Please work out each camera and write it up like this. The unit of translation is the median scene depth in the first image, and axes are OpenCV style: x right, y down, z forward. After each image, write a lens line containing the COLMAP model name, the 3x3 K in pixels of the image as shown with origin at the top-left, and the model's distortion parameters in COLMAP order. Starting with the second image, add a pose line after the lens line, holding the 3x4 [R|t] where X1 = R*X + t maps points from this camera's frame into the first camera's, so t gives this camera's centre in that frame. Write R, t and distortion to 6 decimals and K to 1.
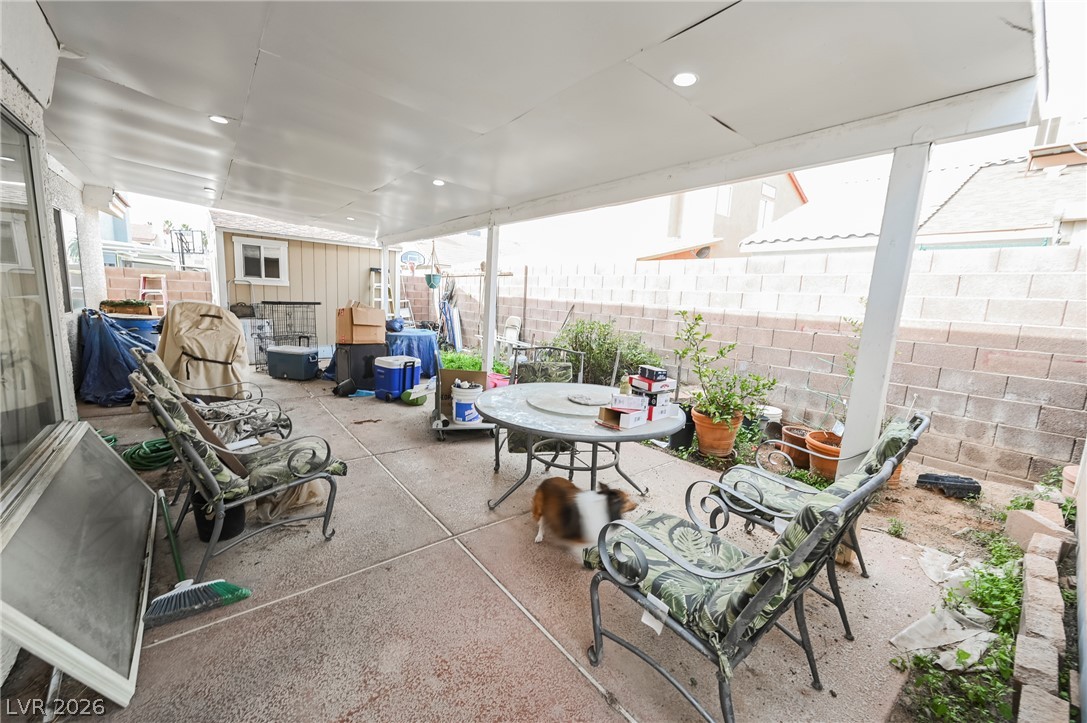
lens RADIAL K [[422.7, 0, 541.2], [0, 422.7, 361.2], [0, 0, 1]] dist [-0.002709, 0.000187]
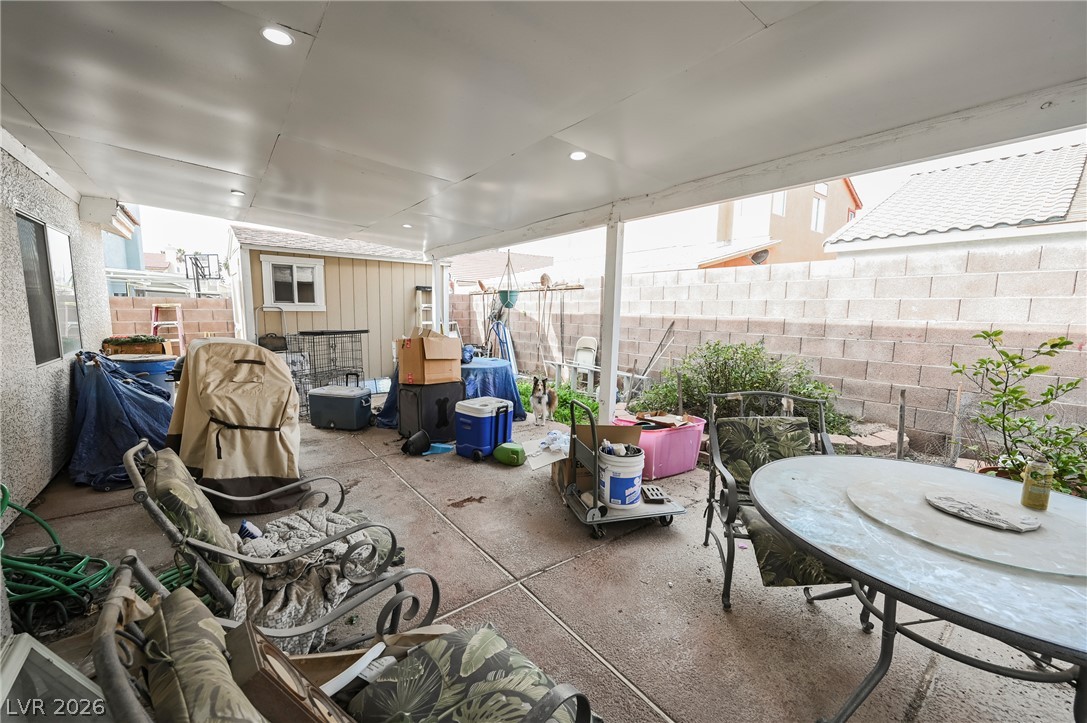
lens RADIAL K [[422.7, 0, 542.5], [0, 422.7, 361.0], [0, 0, 1]] dist [-0.002709, 0.000187]
pose [[0.999224, -0.035941, -0.016098, -0.220227], [0.035412, 0.998861, -0.031986, -0.052087], [0.017230, 0.031391, 0.999359, 0.239036]]
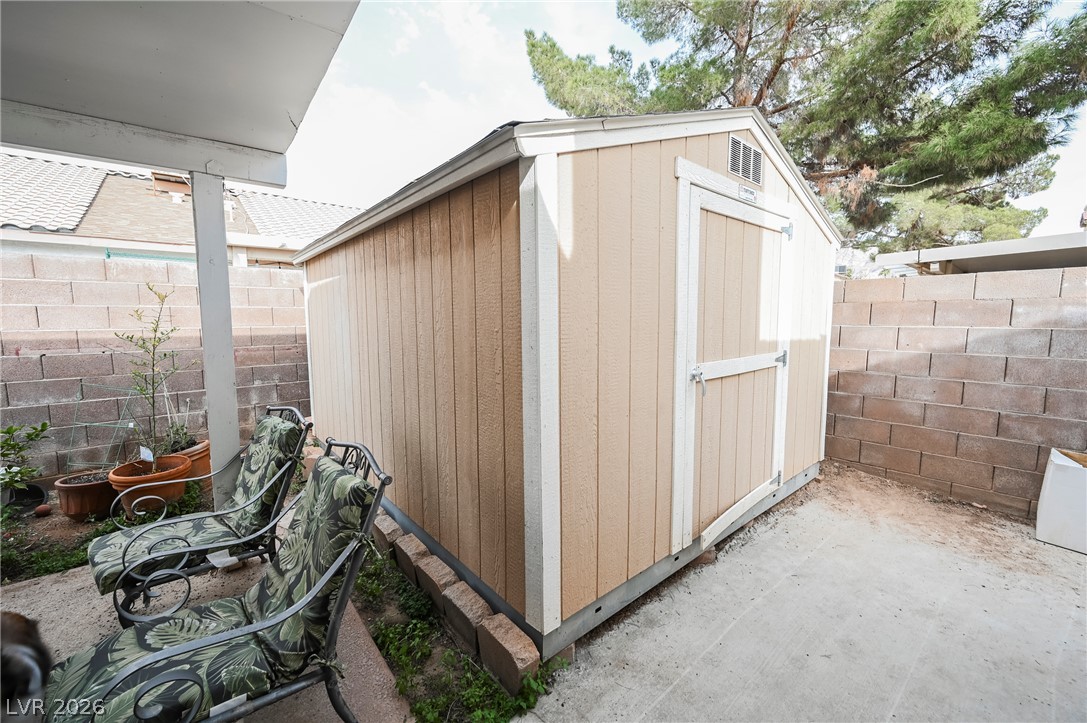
lens RADIAL K [[422.7, 0, 538.9], [0, 422.7, 361.3], [0, 0, 1]] dist [-0.002709, 0.000187]
pose [[0.000915, -0.149843, 0.988709, -0.072430], [0.157825, 0.976340, 0.147823, -0.016066], [-0.987467, 0.155908, 0.024542, 0.050507]]
